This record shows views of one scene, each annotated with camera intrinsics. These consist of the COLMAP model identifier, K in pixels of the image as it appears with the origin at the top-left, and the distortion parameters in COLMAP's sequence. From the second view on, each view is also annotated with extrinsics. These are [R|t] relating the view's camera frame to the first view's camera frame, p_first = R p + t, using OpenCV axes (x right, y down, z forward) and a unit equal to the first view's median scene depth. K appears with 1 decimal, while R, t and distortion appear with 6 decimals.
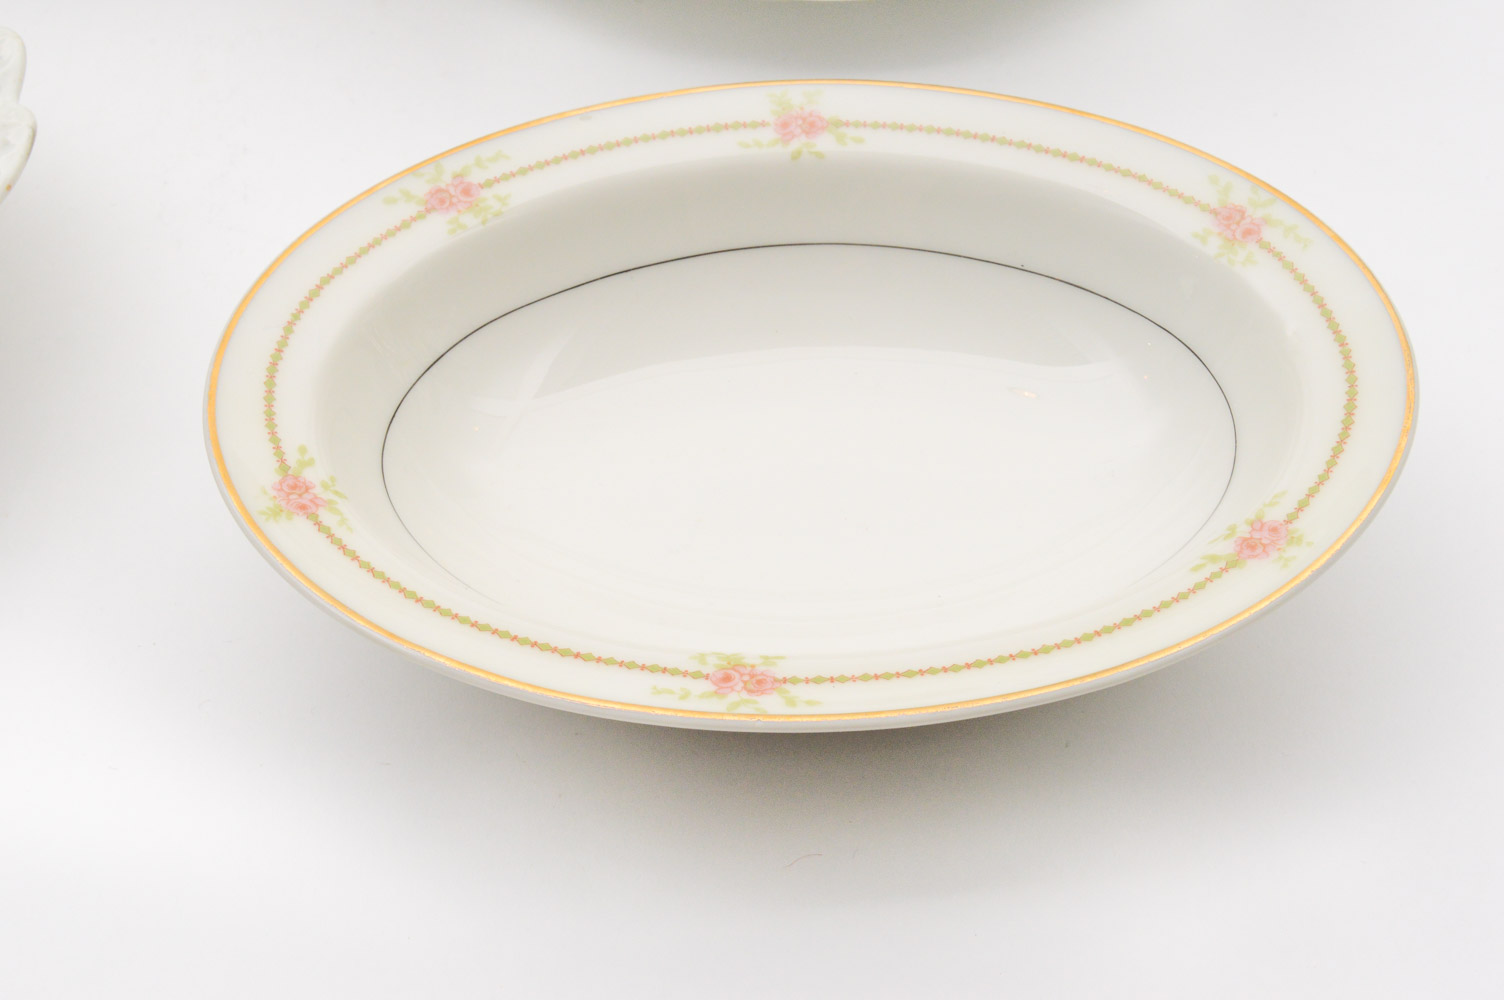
lens RADIAL K [[2488.1, 0, 750.9], [0, 2488.1, 500.4], [0, 0, 1]] dist [0.000784, 0.000000]
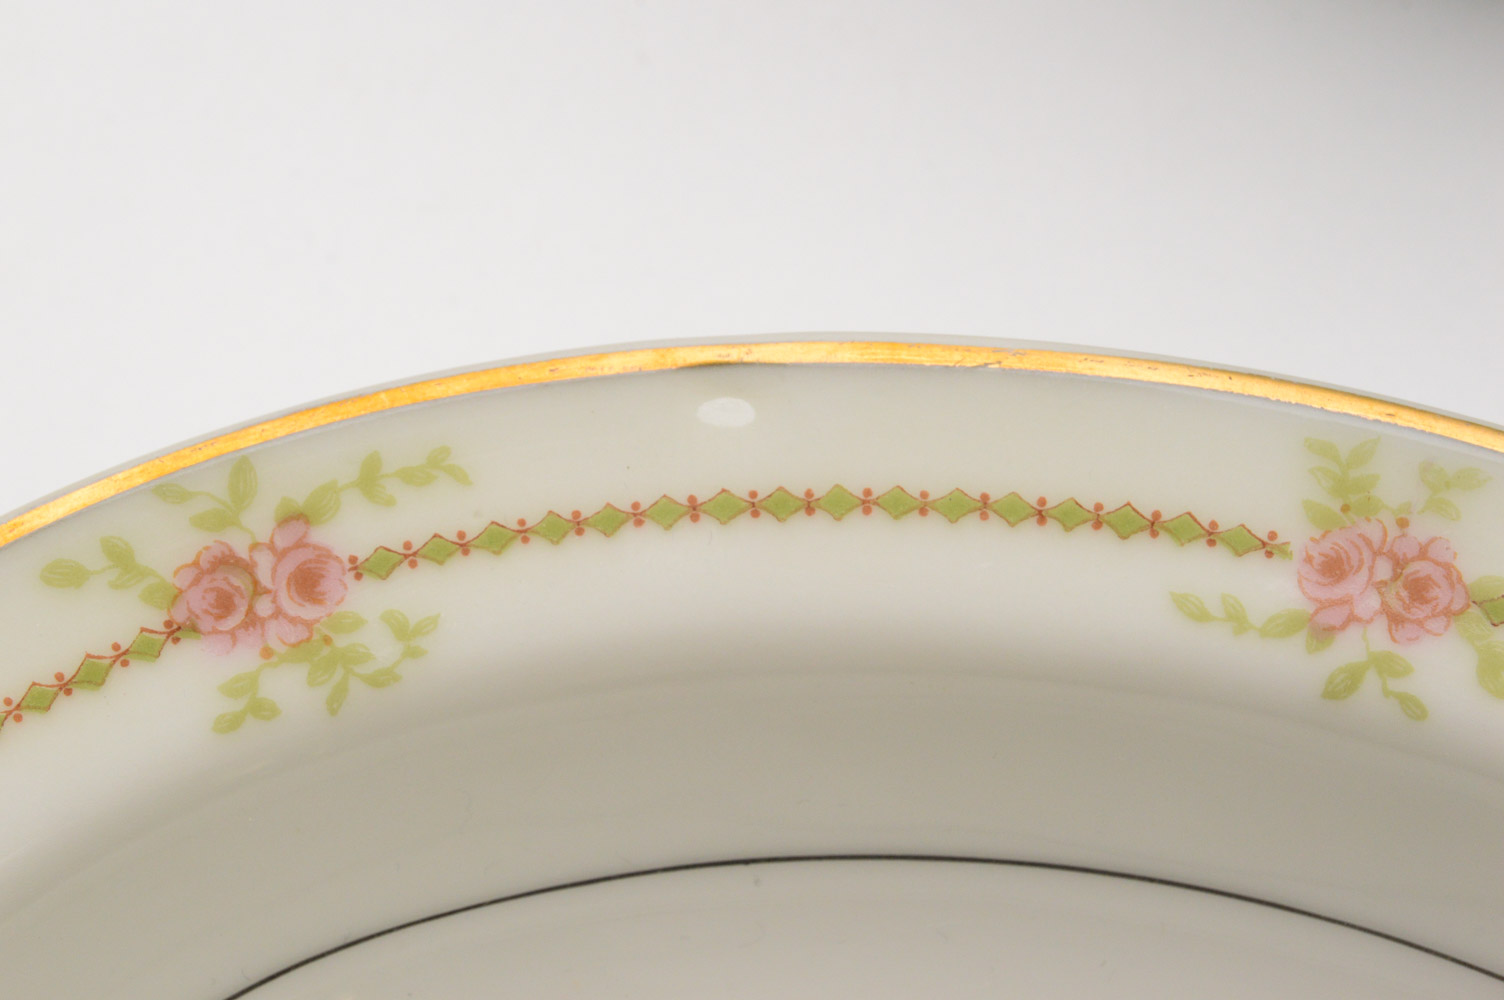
lens RADIAL K [[3551.0, 0, 752.8], [0, 3551.0, 499.8], [0, 0, 1]] dist [-0.017247, 0.000000]
pose [[0.965740, 0.253326, -0.056330, -0.035339], [-0.218732, 0.911381, 0.348626, -0.306028], [0.139654, -0.324361, 0.935568, 0.580773]]
